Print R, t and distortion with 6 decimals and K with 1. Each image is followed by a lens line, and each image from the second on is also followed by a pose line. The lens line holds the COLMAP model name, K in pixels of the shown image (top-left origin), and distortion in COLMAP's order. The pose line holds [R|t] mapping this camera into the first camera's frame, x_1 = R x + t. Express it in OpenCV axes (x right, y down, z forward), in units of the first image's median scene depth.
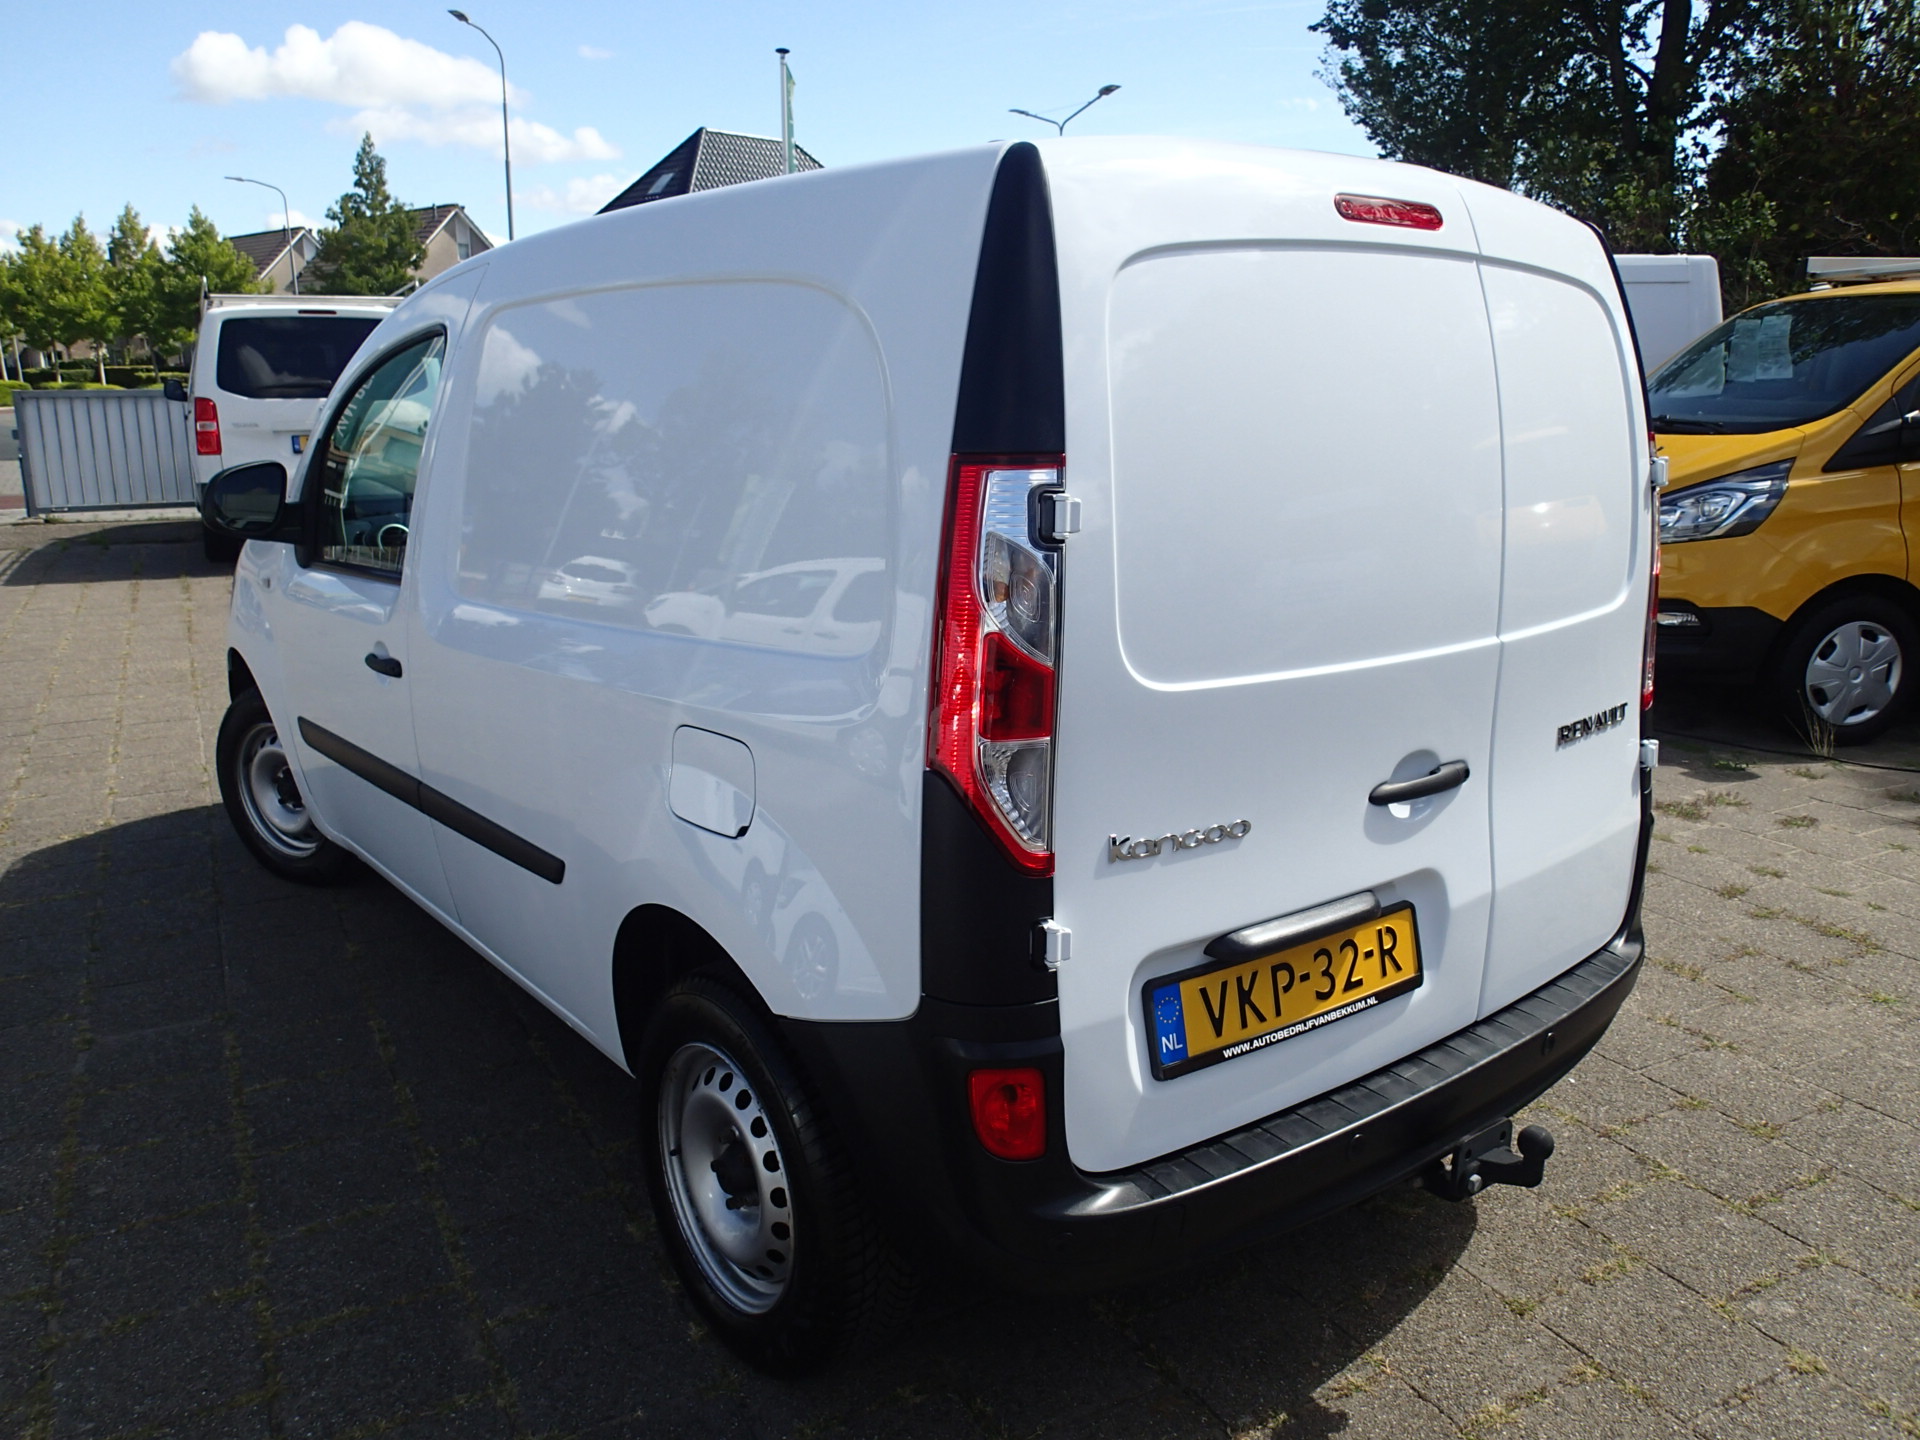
lens RADIAL K [[1451.4, 0, 915.2], [0, 1451.4, 711.7], [0, 0, 1]] dist [0.004032, -0.001108]
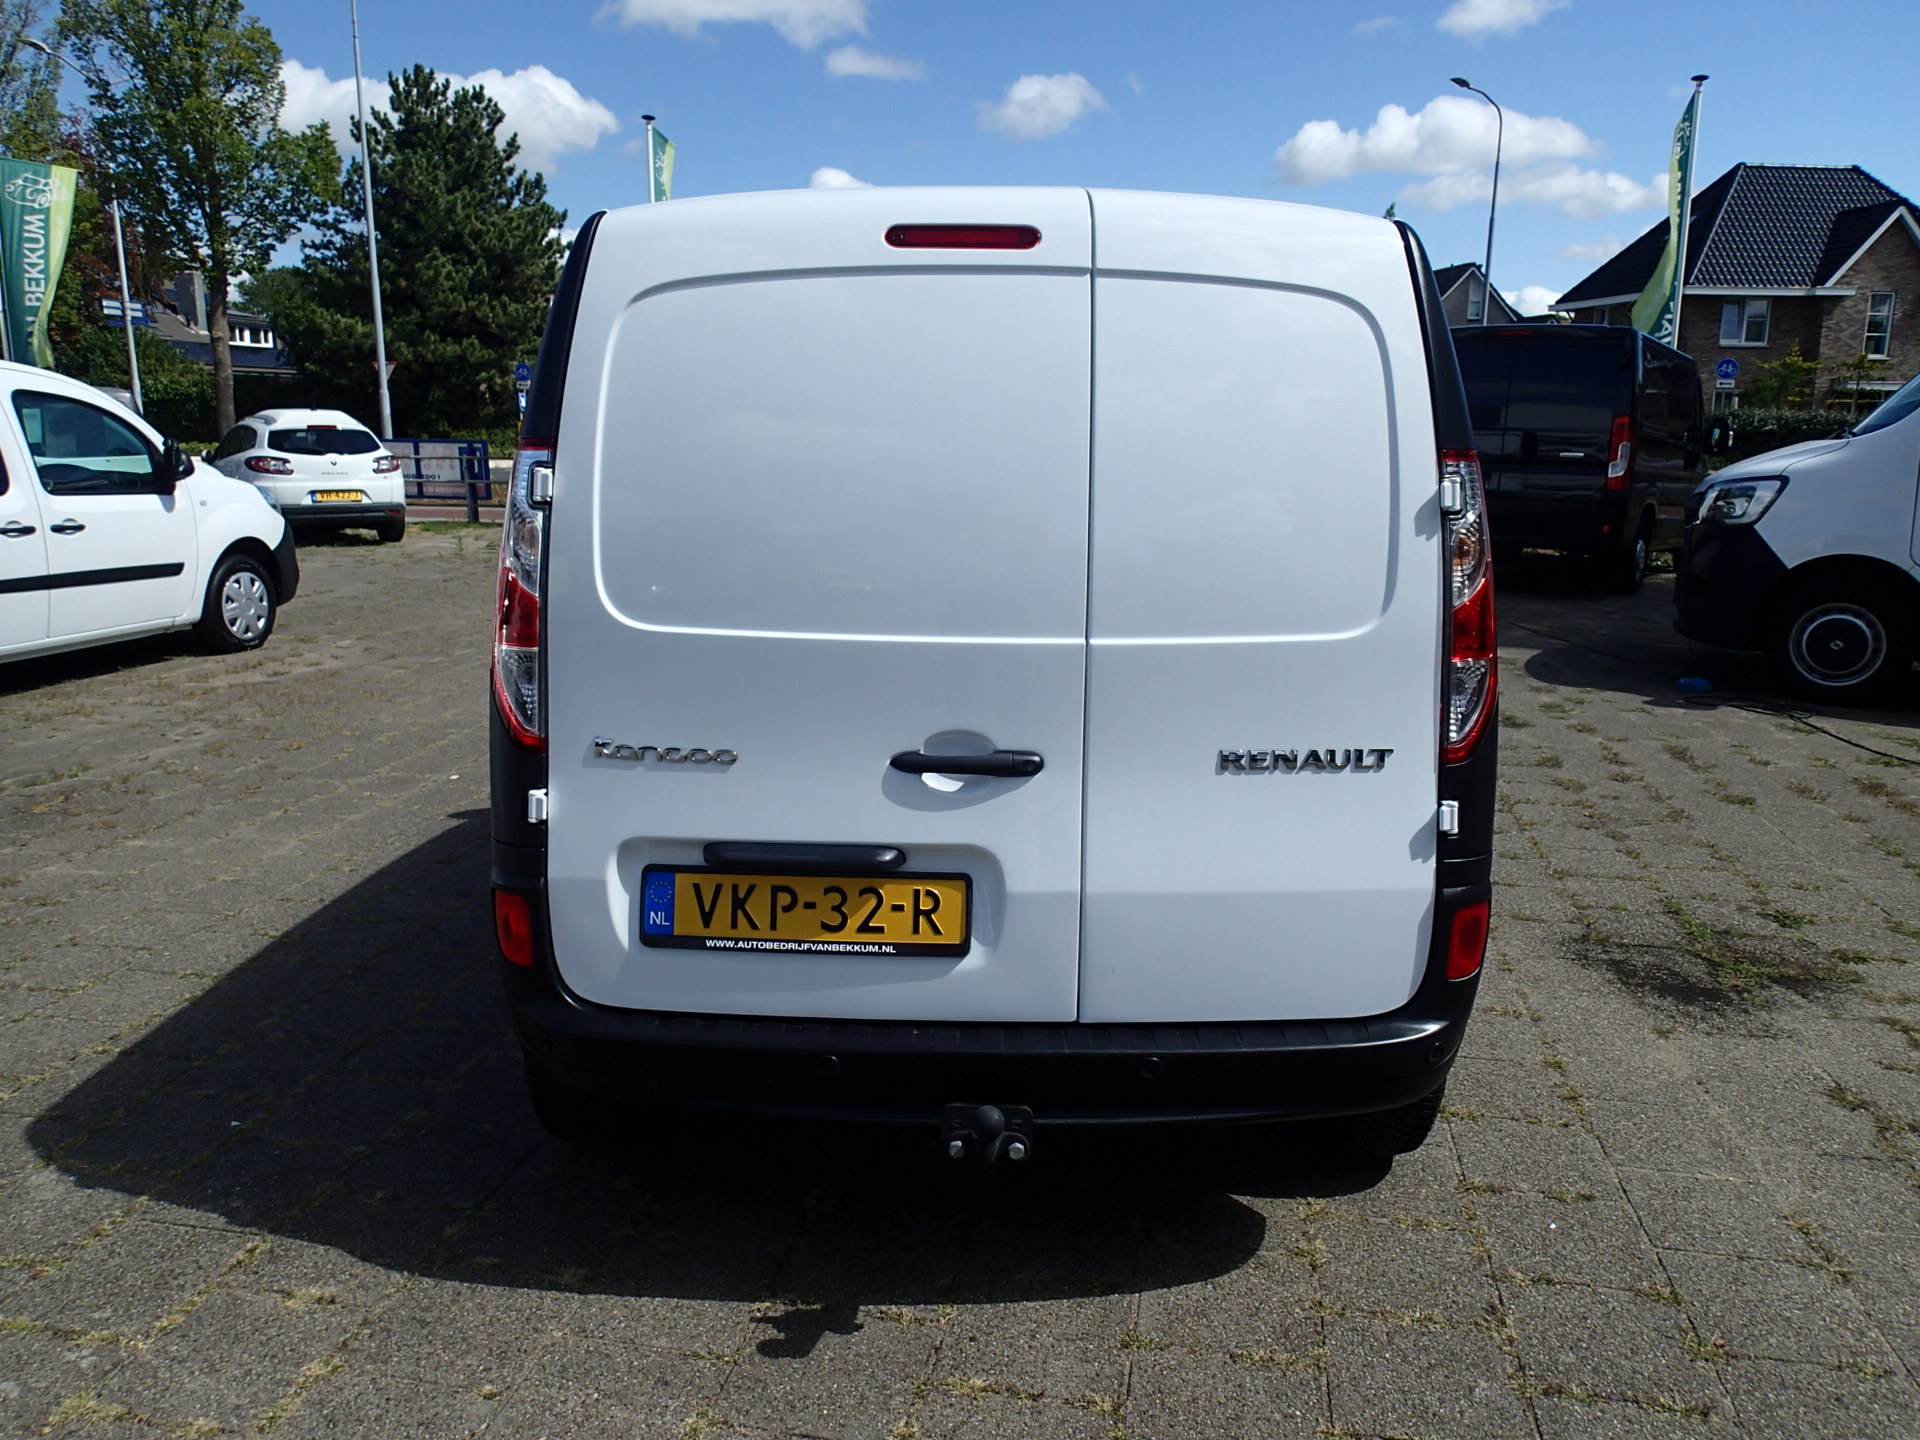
lens RADIAL K [[1423.4, 0, 974.1], [0, 1423.4, 717.4], [0, 0, 1]] dist [0.008817, -0.005684]
pose [[0.777093, 0.133095, -0.615152, 1.033028], [-0.150643, 0.988308, 0.023531, -0.009910], [0.611091, 0.074383, 0.788057, 0.180285]]
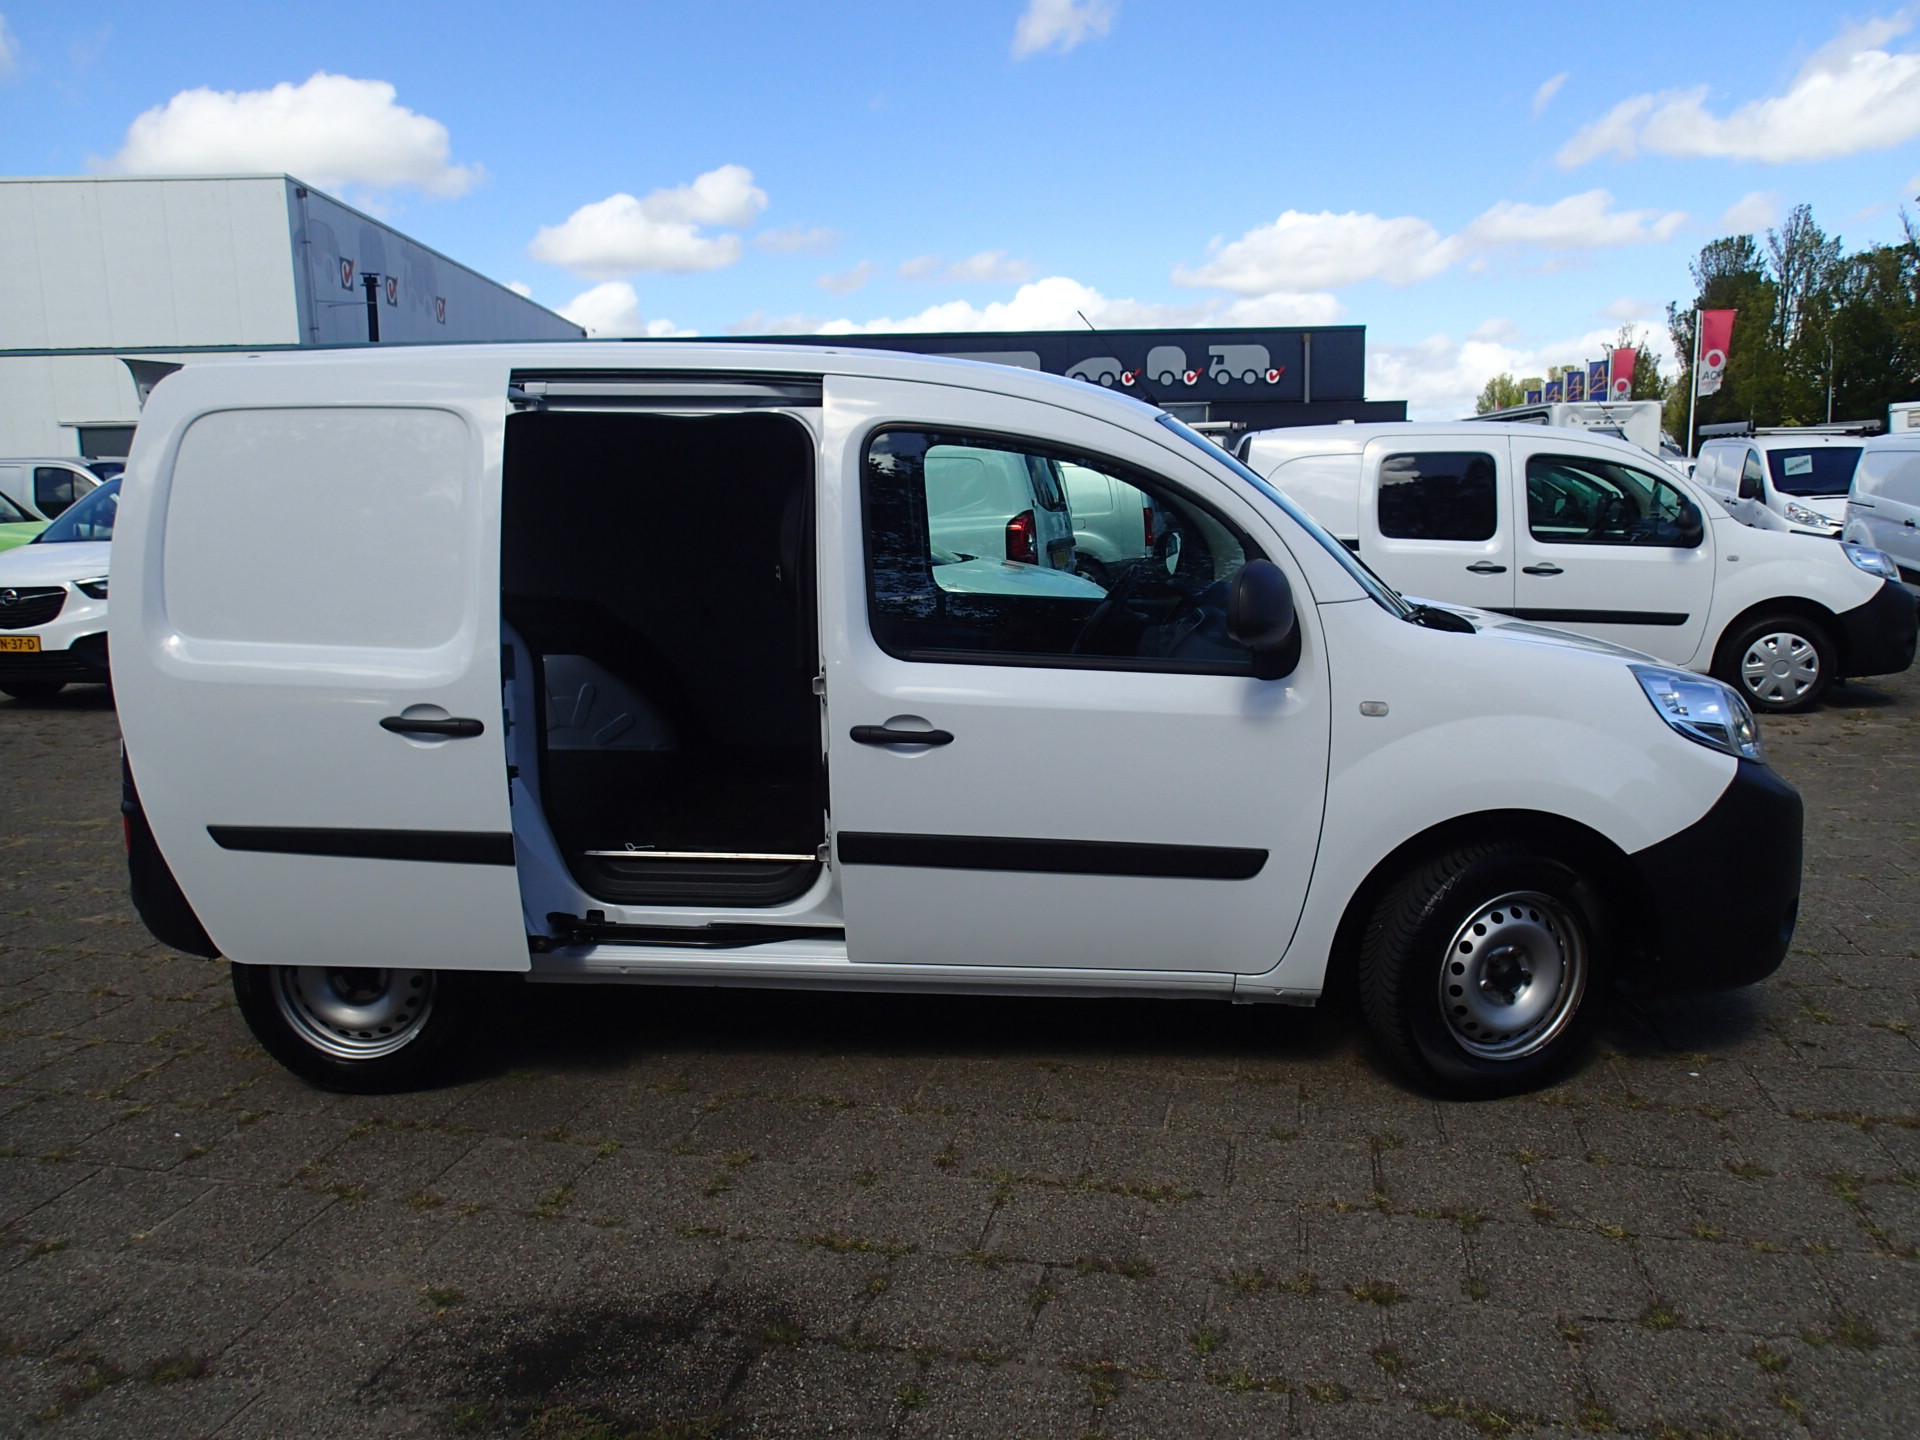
lens RADIAL K [[1420.4, 0, 966.8], [0, 1420.4, 716.7], [0, 0, 1]] dist [-0.005419, 0.004702]
pose [[-0.653483, 0.133153, -0.745138, 1.255604], [-0.160834, 0.937503, 0.308578, -0.706185], [0.739657, 0.321494, -0.591227, 3.108995]]
